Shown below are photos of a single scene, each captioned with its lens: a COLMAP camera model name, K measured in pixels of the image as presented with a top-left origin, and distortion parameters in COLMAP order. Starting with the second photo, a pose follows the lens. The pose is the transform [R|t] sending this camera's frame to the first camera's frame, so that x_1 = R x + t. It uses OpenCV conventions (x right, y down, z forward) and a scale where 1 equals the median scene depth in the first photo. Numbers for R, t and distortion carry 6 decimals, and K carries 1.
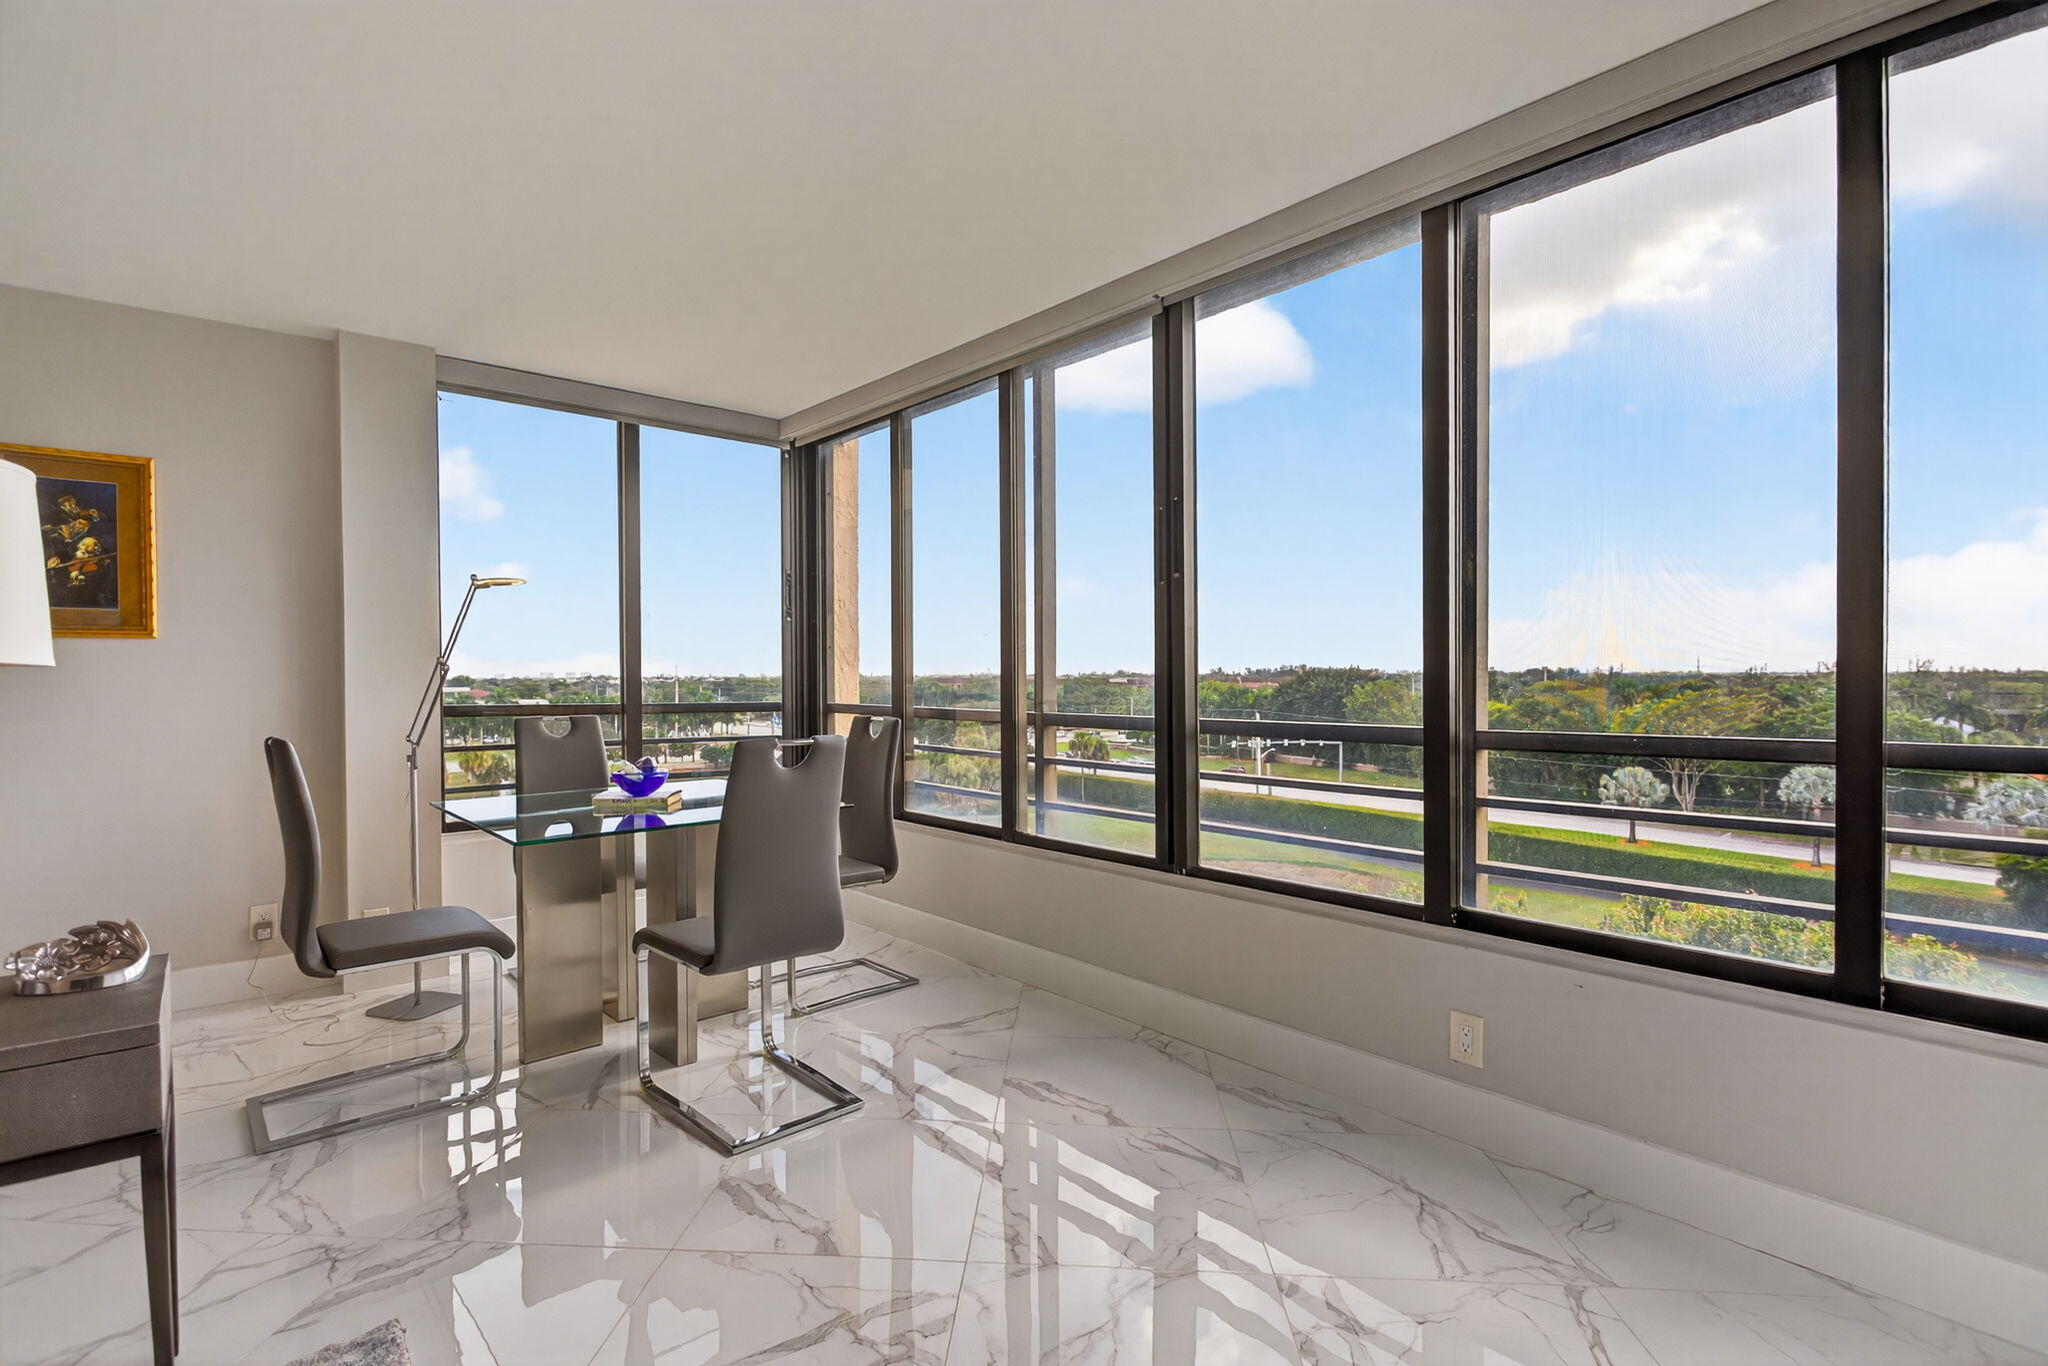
lens RADIAL K [[967.6, 0, 1018.9], [0, 967.6, 683.1], [0, 0, 1]] dist [-0.001200, -0.001182]
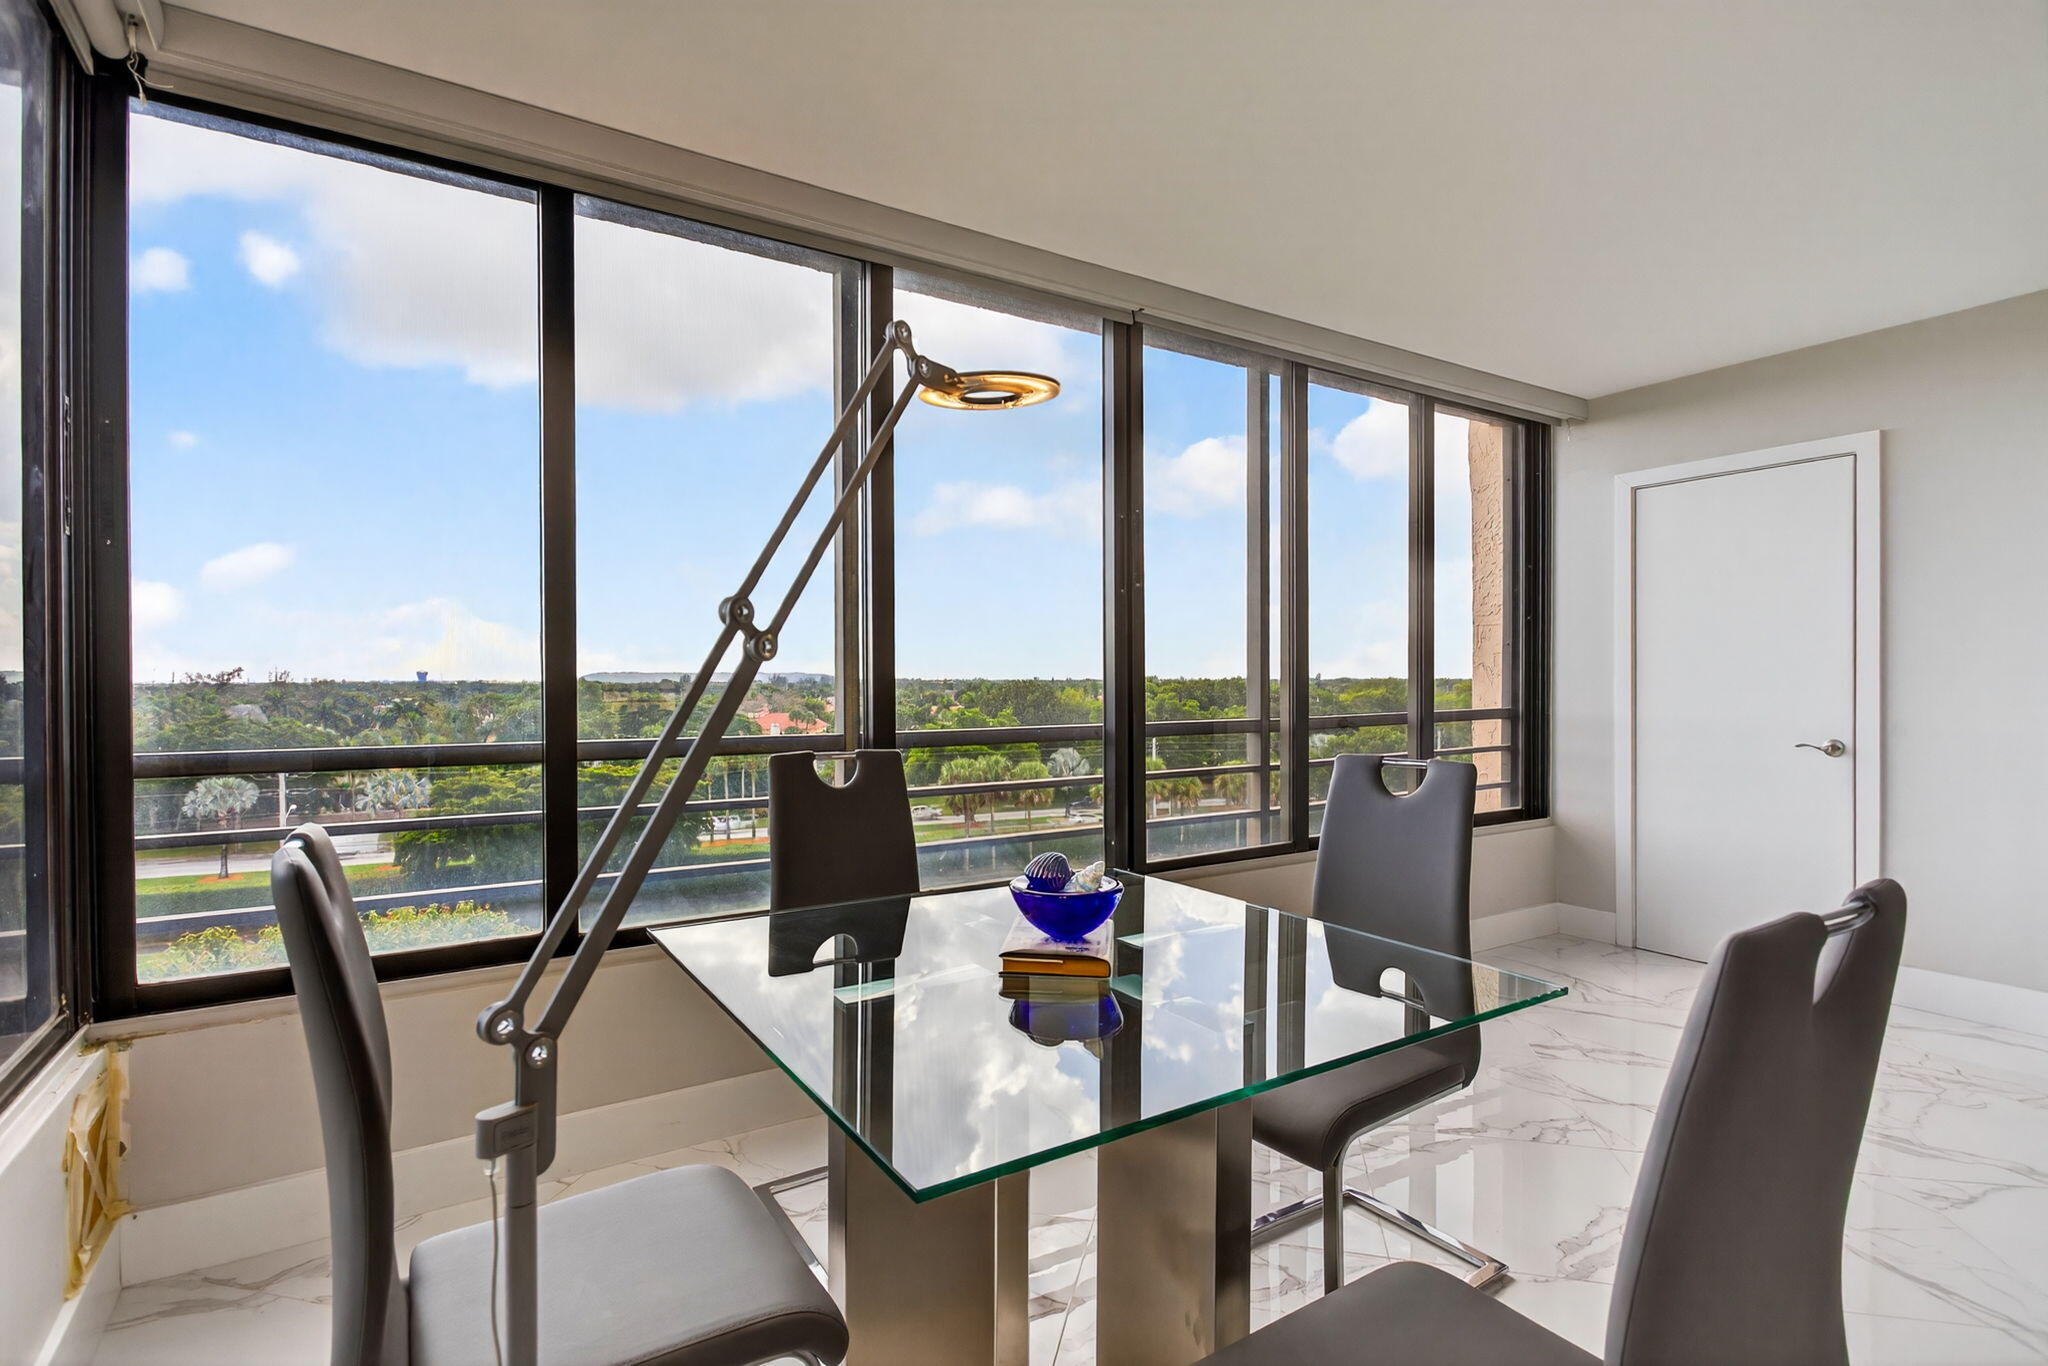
lens RADIAL K [[967.6, 0, 1018.9], [0, 967.6, 683.1], [0, 0, 1]] dist [-0.001200, -0.001182]
pose [[0.157689, 0.000755, 0.987489, -0.598995], [0.010033, 0.999947, -0.002367, -0.004161], [-0.987438, 0.010281, 0.157673, 0.659444]]
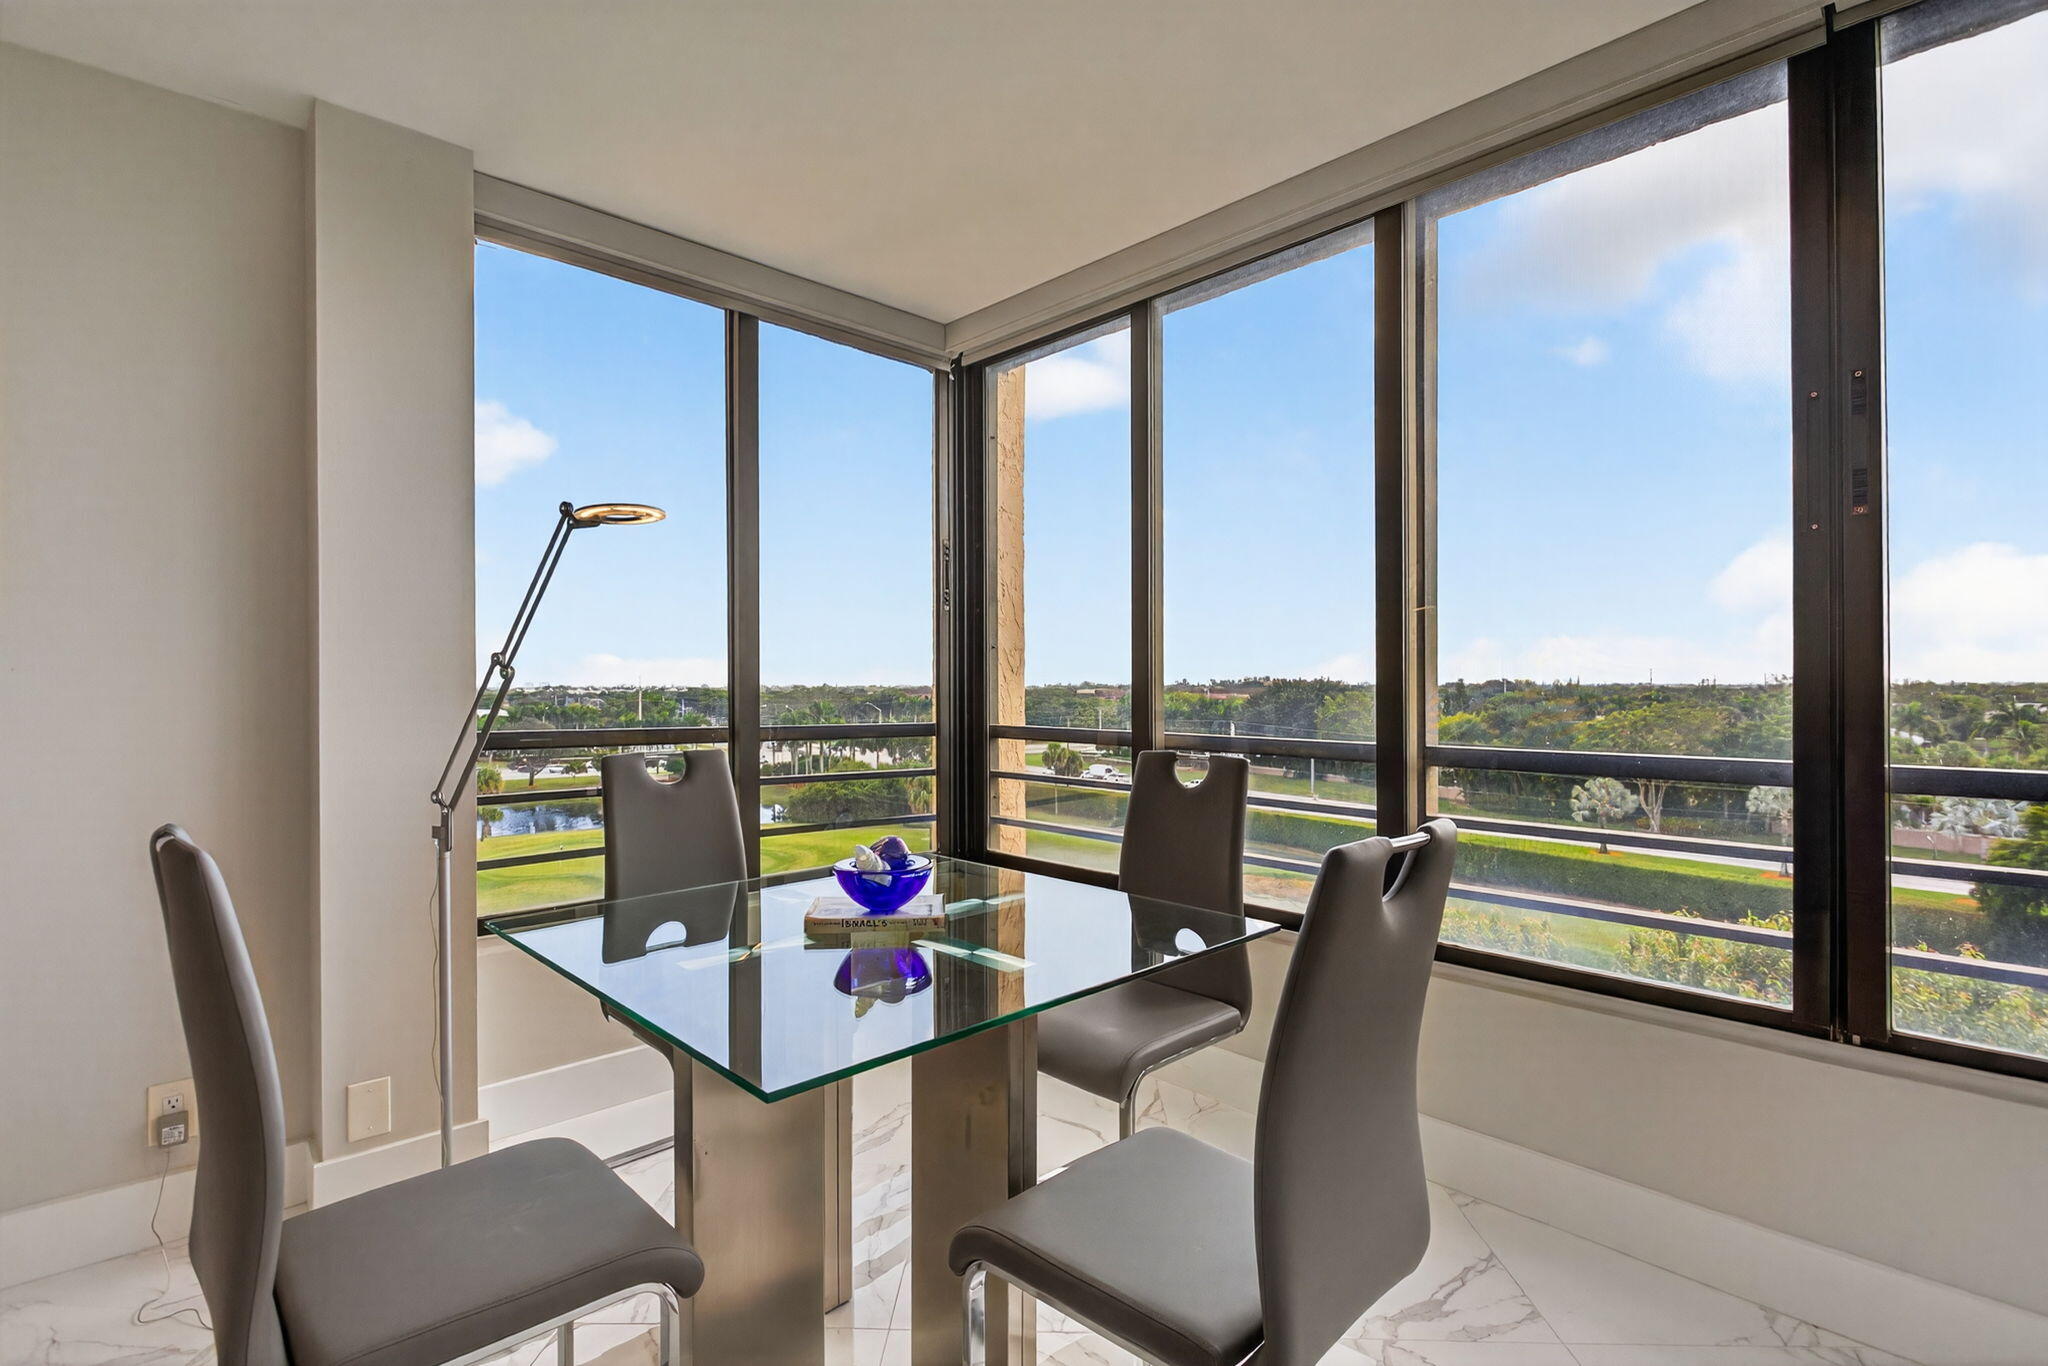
lens RADIAL K [[967.6, 0, 1018.9], [0, 967.6, 683.1], [0, 0, 1]] dist [-0.001200, -0.001182]
pose [[0.999390, 0.001590, 0.034884, -0.232357], [-0.001199, 0.999936, -0.011224, -0.002906], [-0.034899, 0.011175, 0.999328, 0.315404]]
